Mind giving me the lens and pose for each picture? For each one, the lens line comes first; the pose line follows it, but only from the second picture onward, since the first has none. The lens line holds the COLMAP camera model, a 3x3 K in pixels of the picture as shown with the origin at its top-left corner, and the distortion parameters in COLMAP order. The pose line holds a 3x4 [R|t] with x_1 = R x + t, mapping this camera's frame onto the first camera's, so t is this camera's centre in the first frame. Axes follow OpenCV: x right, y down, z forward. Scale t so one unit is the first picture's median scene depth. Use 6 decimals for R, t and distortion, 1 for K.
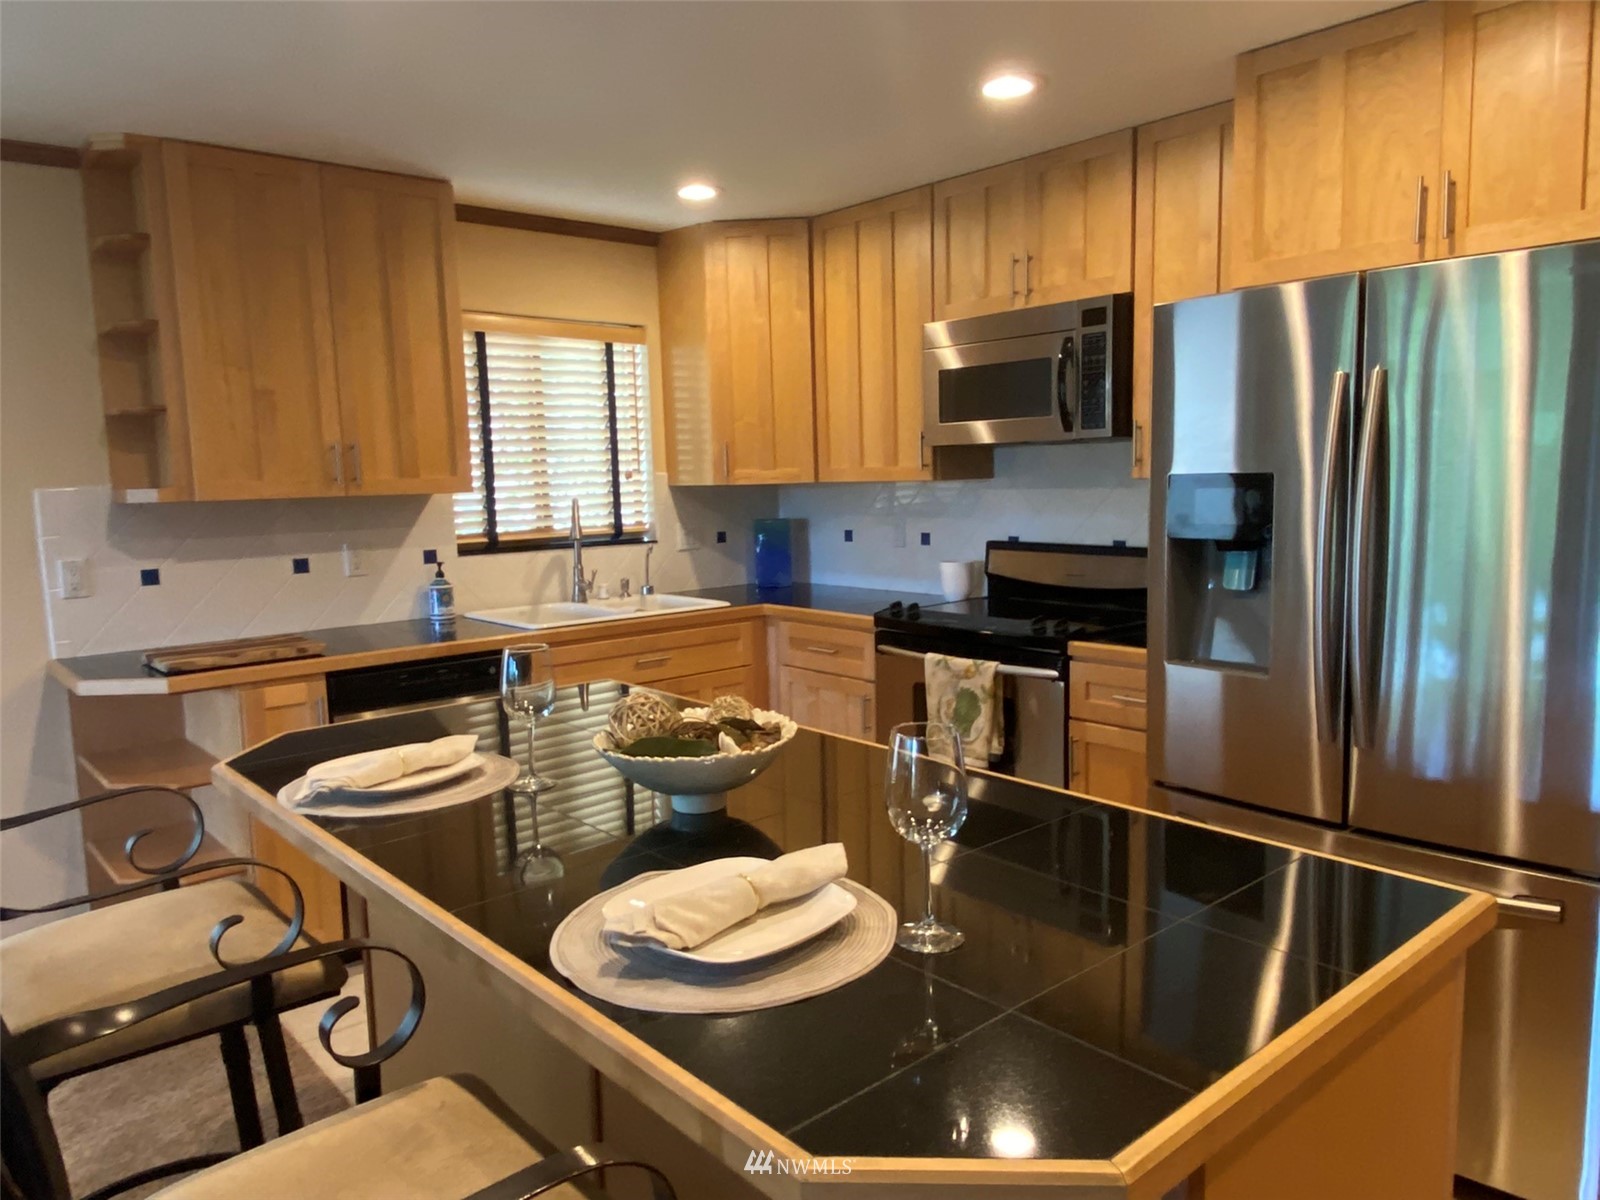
lens RADIAL K [[1113.9, 0, 805.6], [0, 1113.9, 600.7], [0, 0, 1]] dist [0.007941, -0.008601]
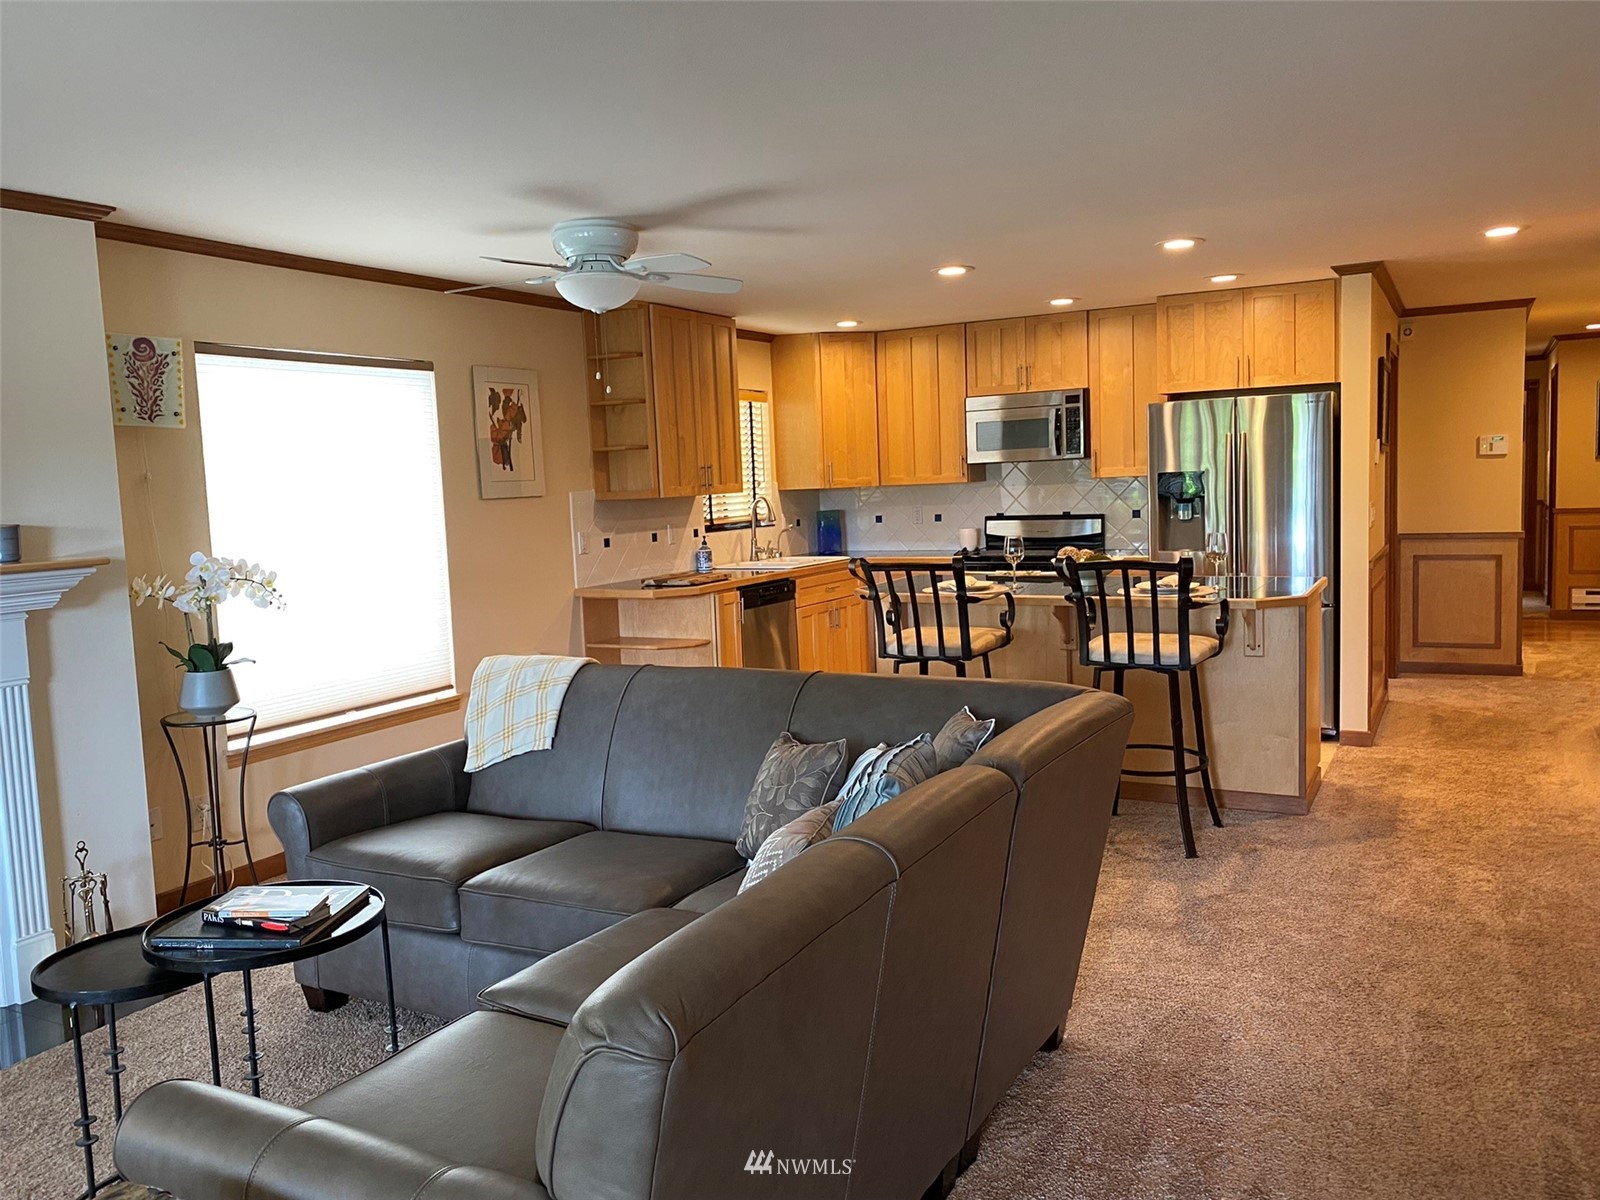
lens RADIAL K [[1244.6, 0, 795.7], [0, 1244.6, 598.8], [0, 0, 1]] dist [0.007130, 0.000553]
pose [[0.936653, -0.047503, 0.347022, -0.858305], [0.058952, 0.998007, -0.022501, 0.110715], [-0.345262, 0.041533, 0.937587, -0.795502]]
